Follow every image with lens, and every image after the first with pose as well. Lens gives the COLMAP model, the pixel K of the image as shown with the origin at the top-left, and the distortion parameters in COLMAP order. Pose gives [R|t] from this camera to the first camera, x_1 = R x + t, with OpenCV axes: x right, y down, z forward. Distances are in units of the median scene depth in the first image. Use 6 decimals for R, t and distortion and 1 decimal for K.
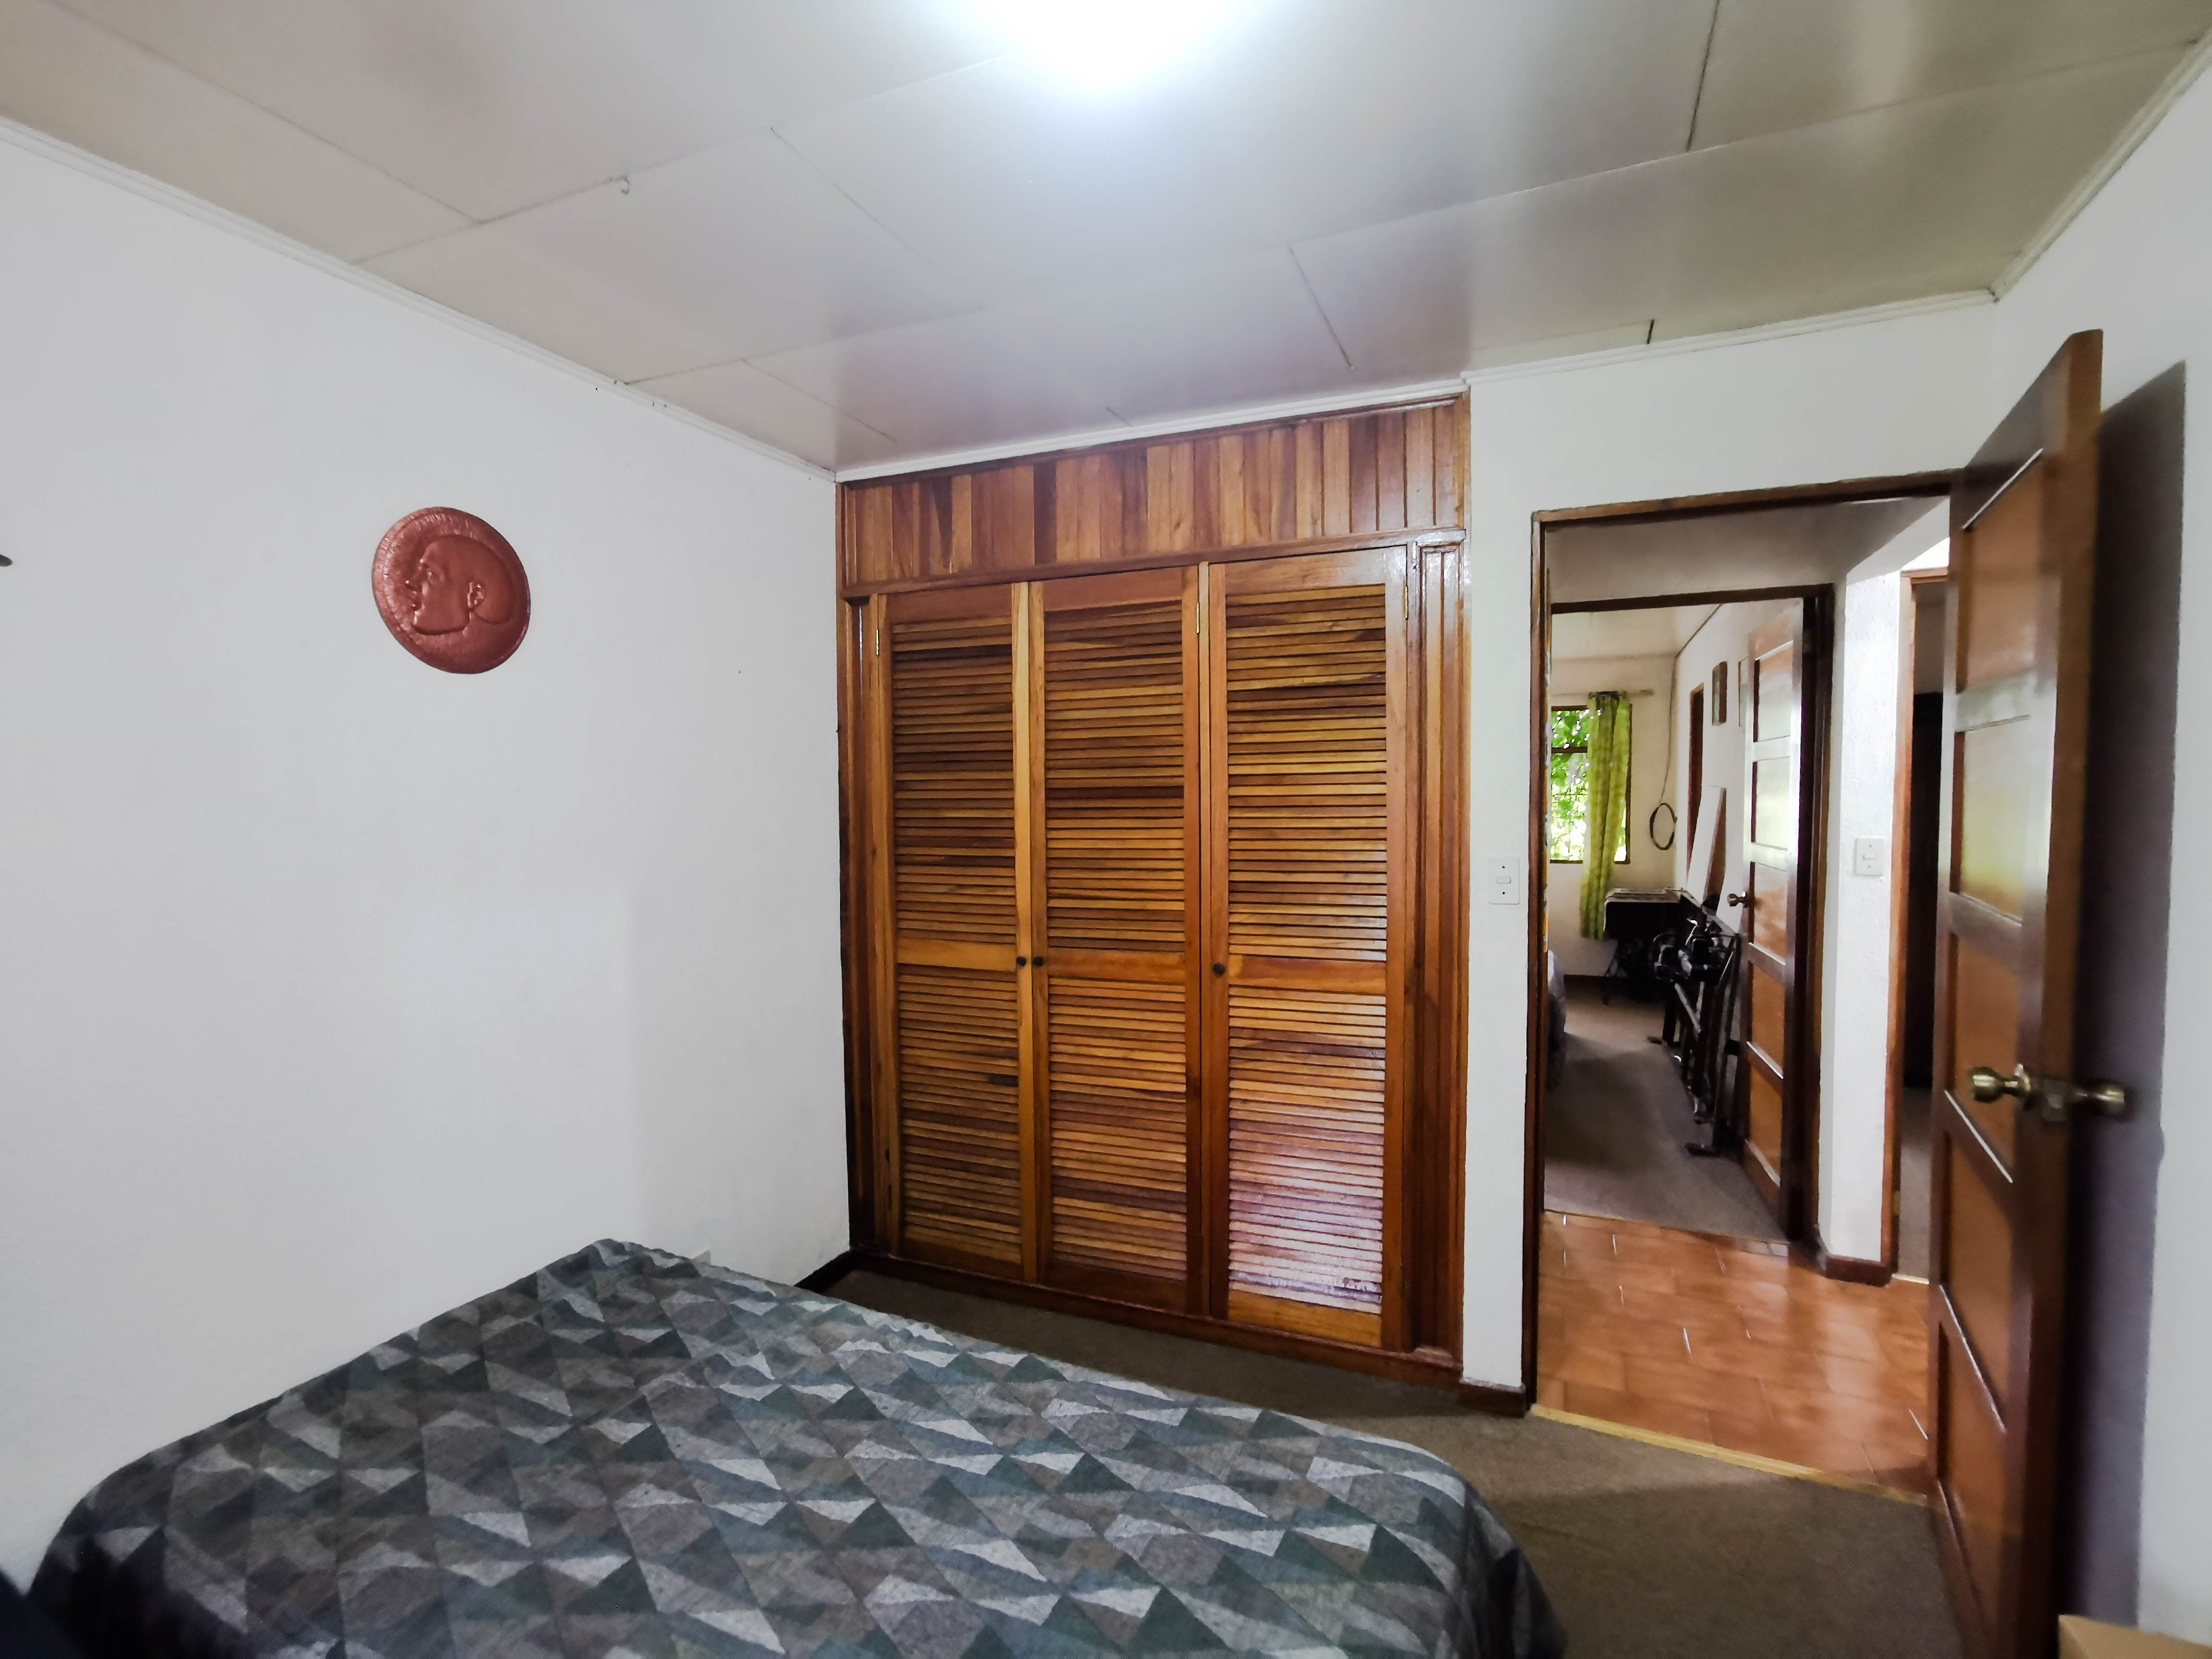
lens RADIAL K [[1065.7, 0, 1107.0], [0, 1065.7, 831.9], [0, 0, 1]] dist [-0.024326, 0.023040]
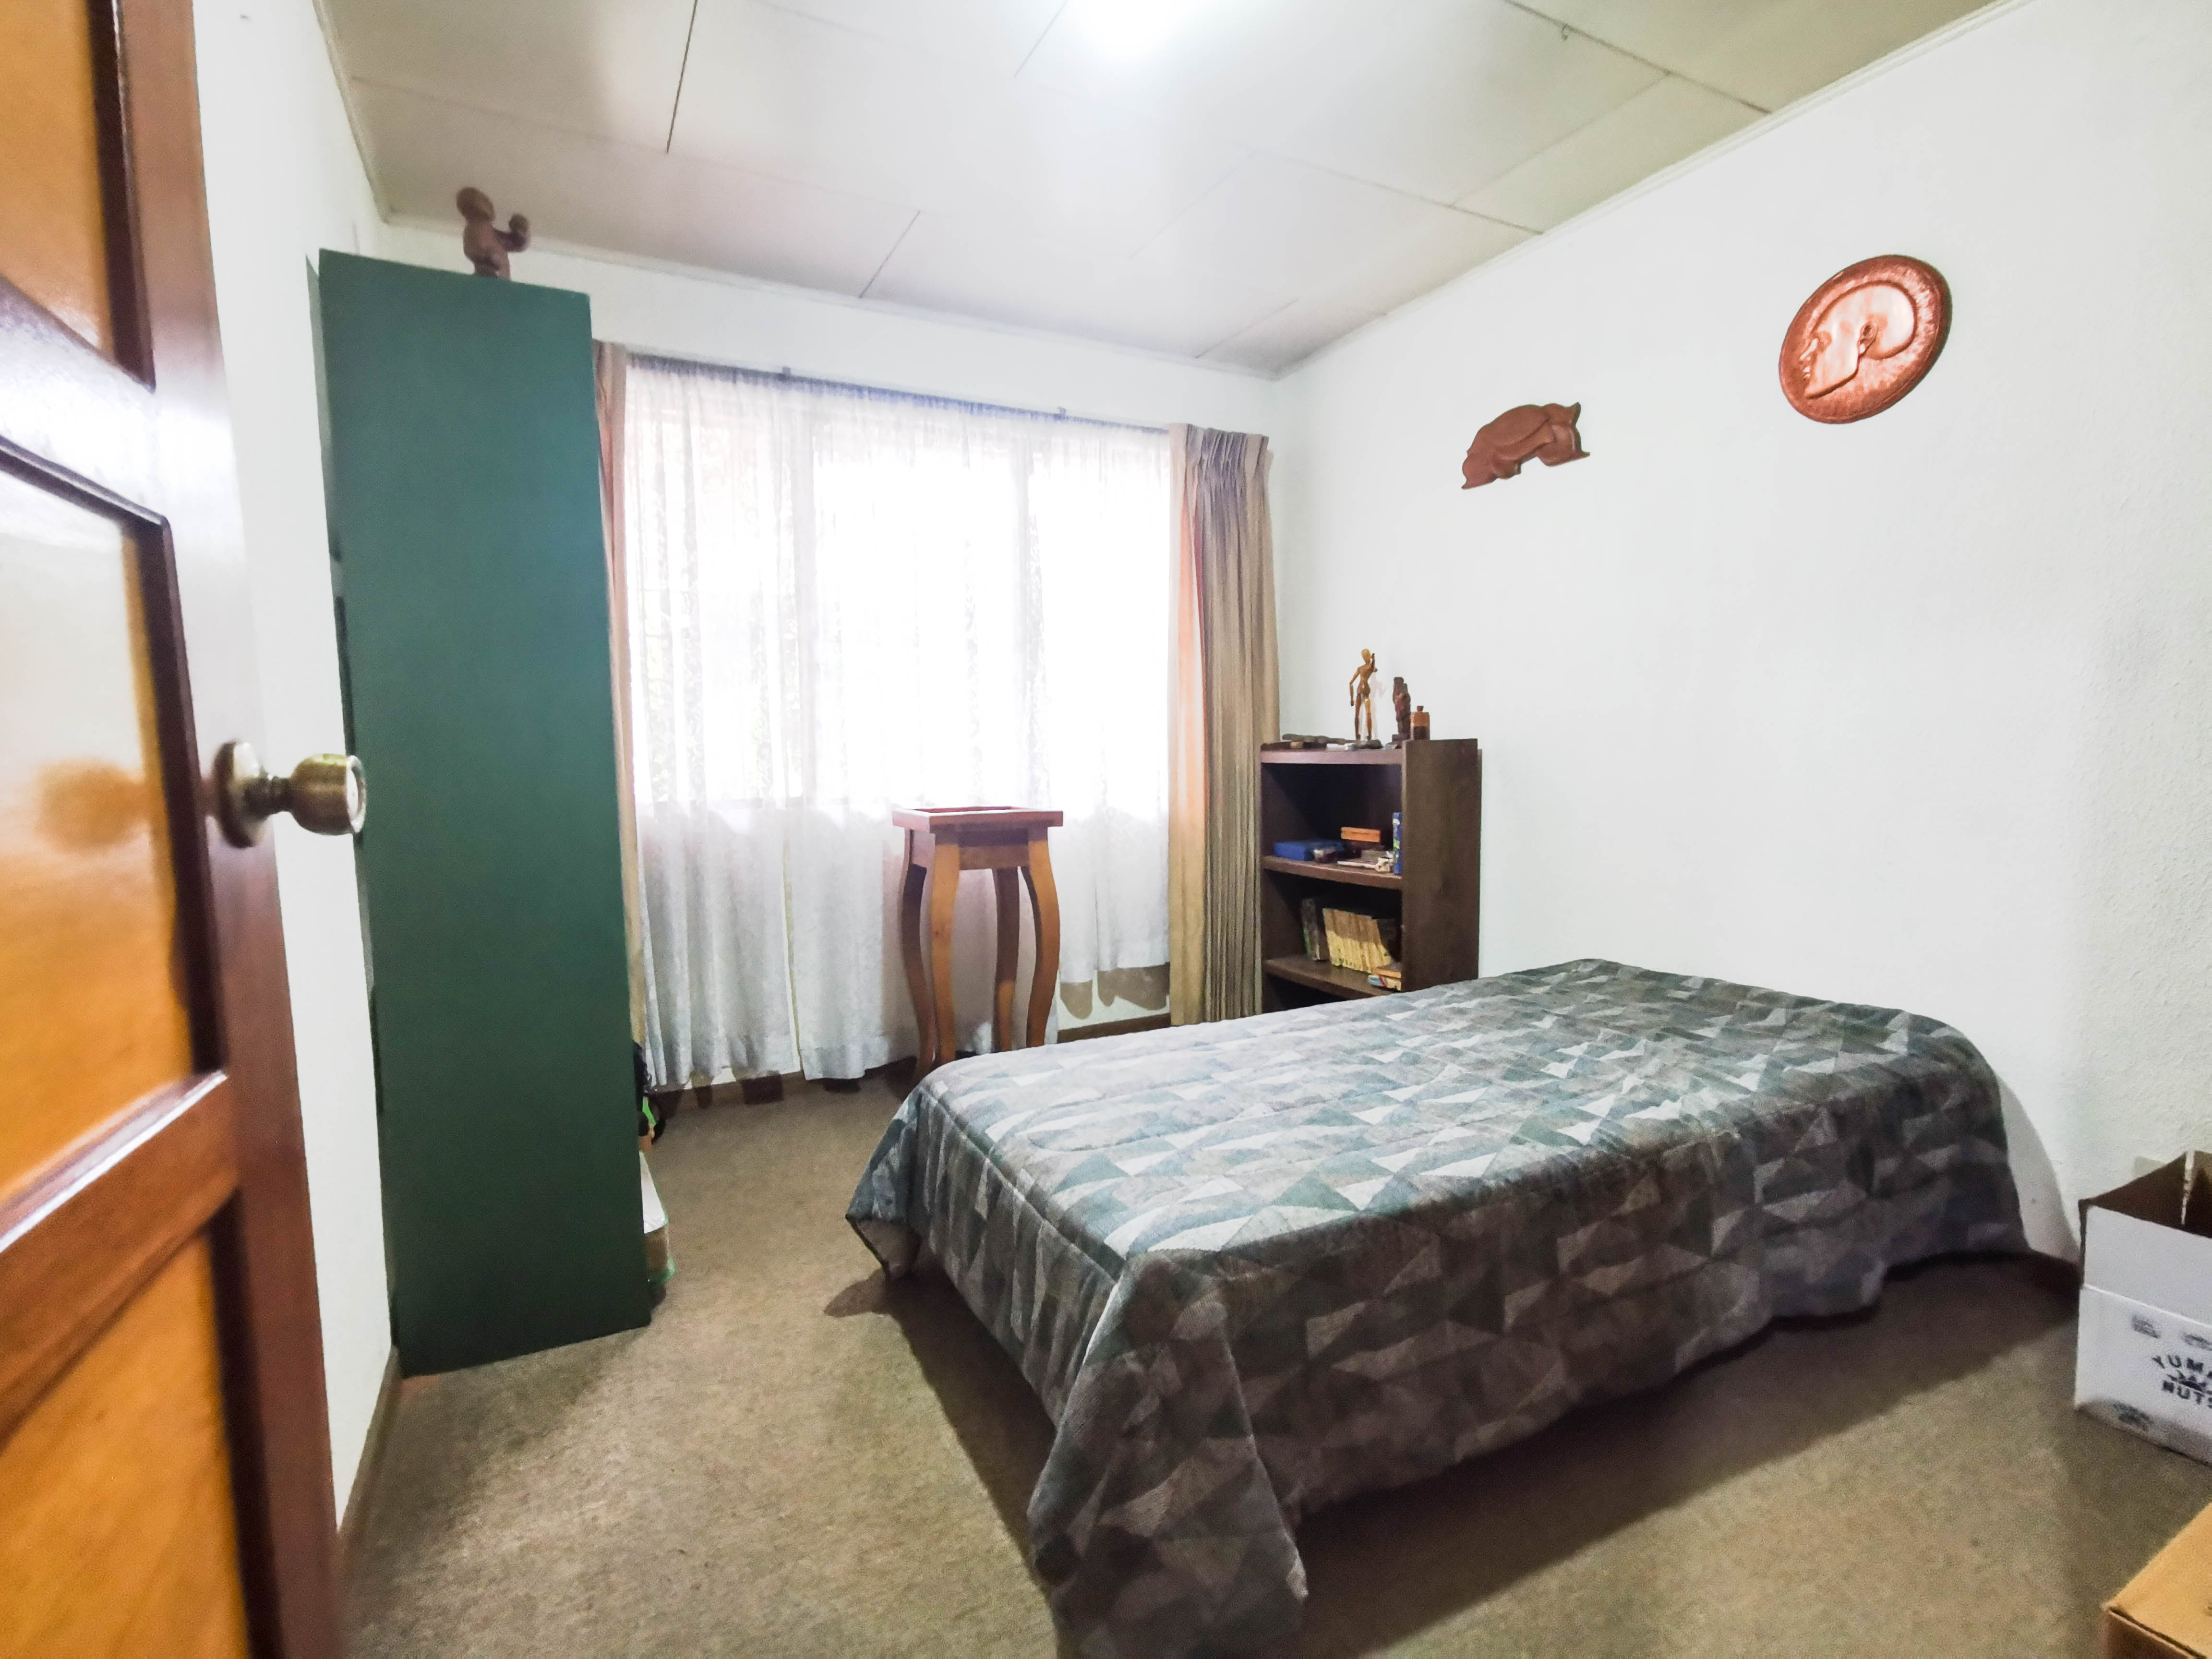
lens RADIAL K [[1065.7, 0, 1106.9], [0, 1065.7, 838.8], [0, 0, 1]] dist [-0.024326, 0.023040]
pose [[-0.675601, 0.062224, -0.734637, 0.904965], [0.013198, 0.997293, 0.072334, 0.222990], [0.737150, 0.039173, -0.674593, 1.492044]]
